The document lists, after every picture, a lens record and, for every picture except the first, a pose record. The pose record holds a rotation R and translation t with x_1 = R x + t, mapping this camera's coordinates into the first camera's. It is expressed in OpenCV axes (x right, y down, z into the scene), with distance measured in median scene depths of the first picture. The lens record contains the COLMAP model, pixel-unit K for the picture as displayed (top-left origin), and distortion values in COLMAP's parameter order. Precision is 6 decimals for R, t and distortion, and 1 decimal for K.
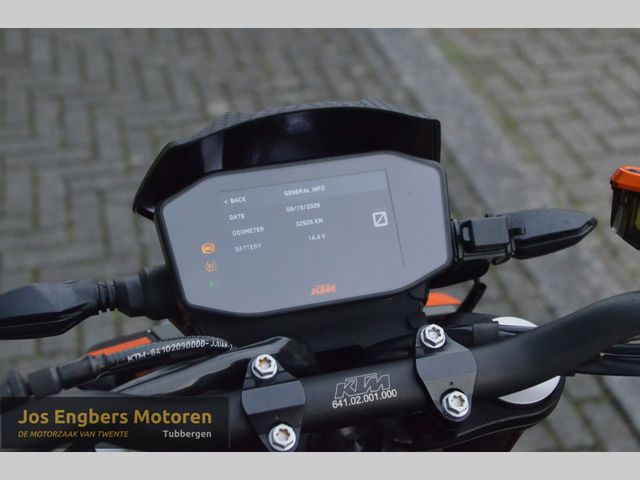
lens RADIAL K [[1207.4, 0, 323.4], [0, 1207.4, 243.9], [0, 0, 1]] dist [0.019034, 0.000000]
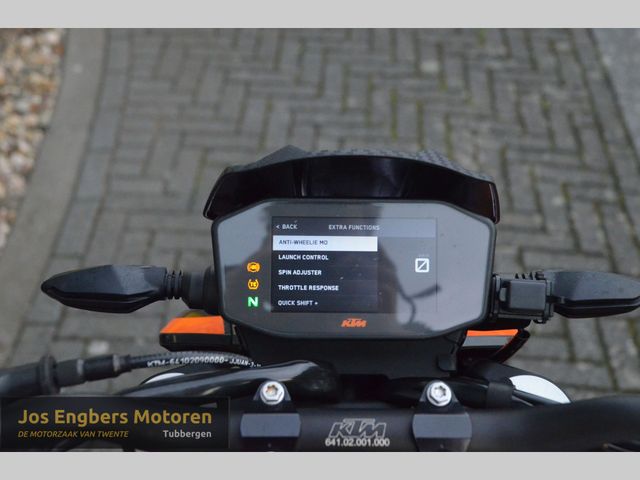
lens RADIAL K [[968.9, 0, 299.6], [0, 968.9, 269.5], [0, 0, 1]] dist [0.035810, 0.000000]
pose [[0.957002, 0.181549, -0.226246, 0.136404], [-0.152087, 0.978170, 0.141608, -0.119795], [0.247016, -0.101110, 0.963722, 0.167102]]
